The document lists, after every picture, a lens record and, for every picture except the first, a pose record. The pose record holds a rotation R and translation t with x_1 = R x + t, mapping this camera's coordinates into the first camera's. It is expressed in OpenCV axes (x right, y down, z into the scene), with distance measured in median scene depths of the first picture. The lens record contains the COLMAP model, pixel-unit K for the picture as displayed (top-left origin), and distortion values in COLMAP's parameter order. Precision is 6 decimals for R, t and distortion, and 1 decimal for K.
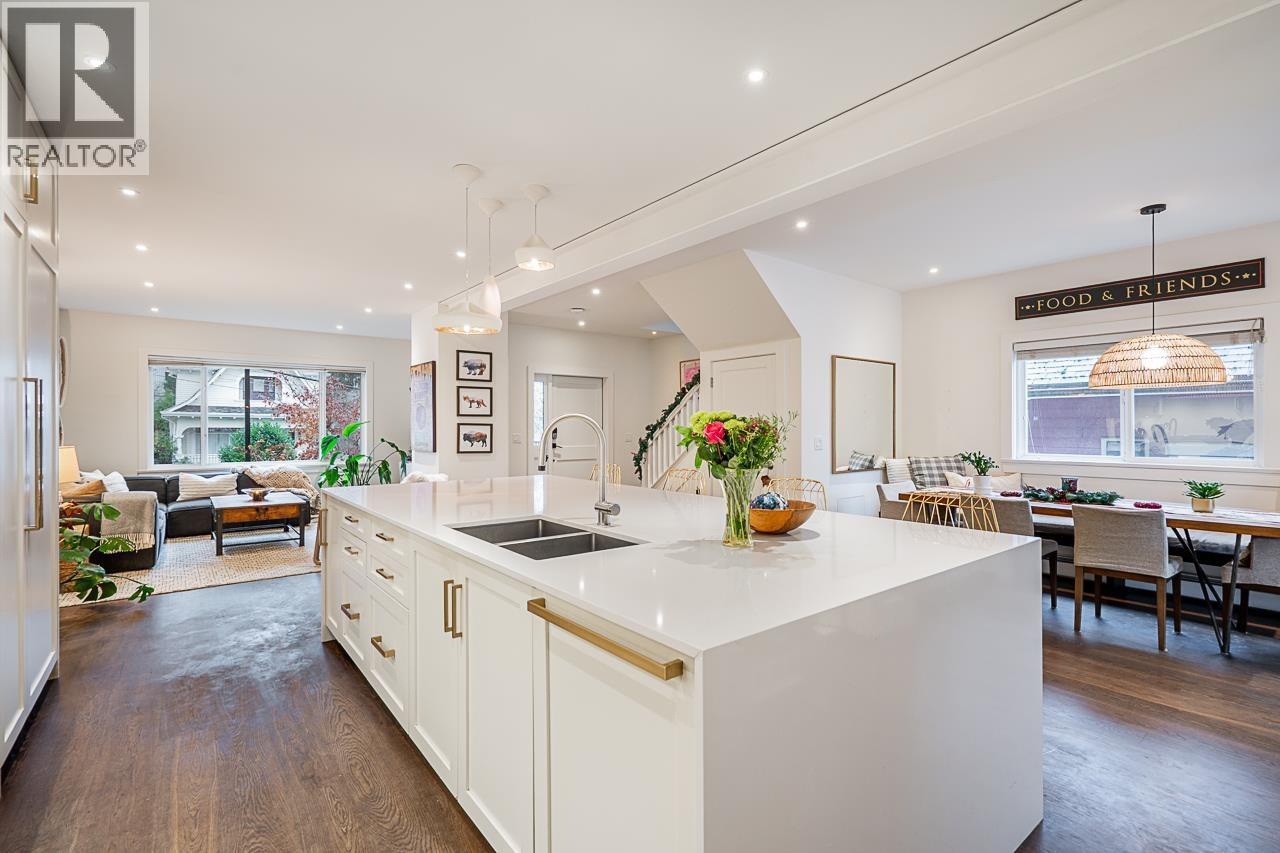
lens RADIAL K [[585.3, 0, 631.2], [0, 585.3, 426.5], [0, 0, 1]] dist [-0.002346, 0.001211]
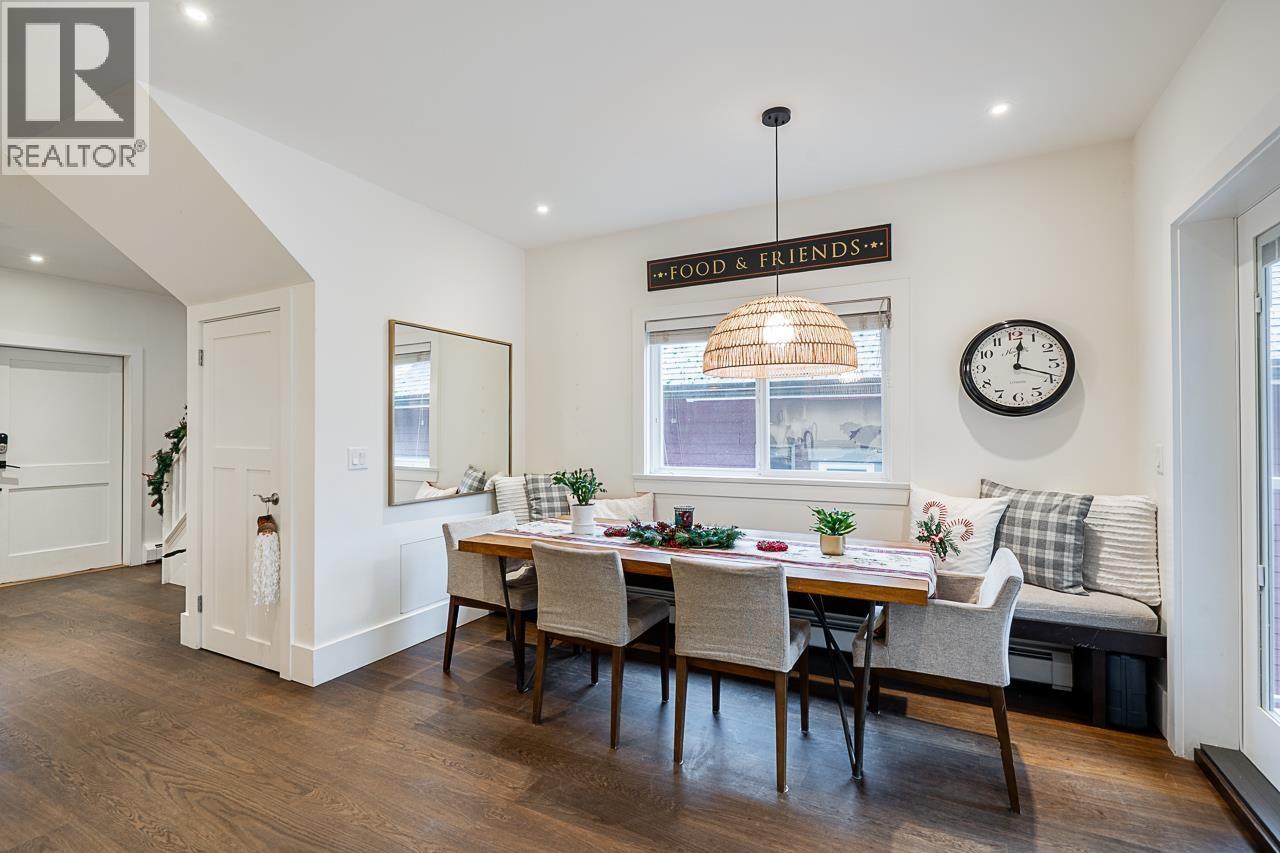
lens RADIAL K [[585.3, 0, 631.2], [0, 585.3, 426.5], [0, 0, 1]] dist [-0.002346, 0.001211]
pose [[0.909126, 0.002267, 0.416514, 0.302462], [0.001419, 0.999963, -0.008538, 0.000040], [-0.416518, 0.008353, 0.909089, 0.299933]]
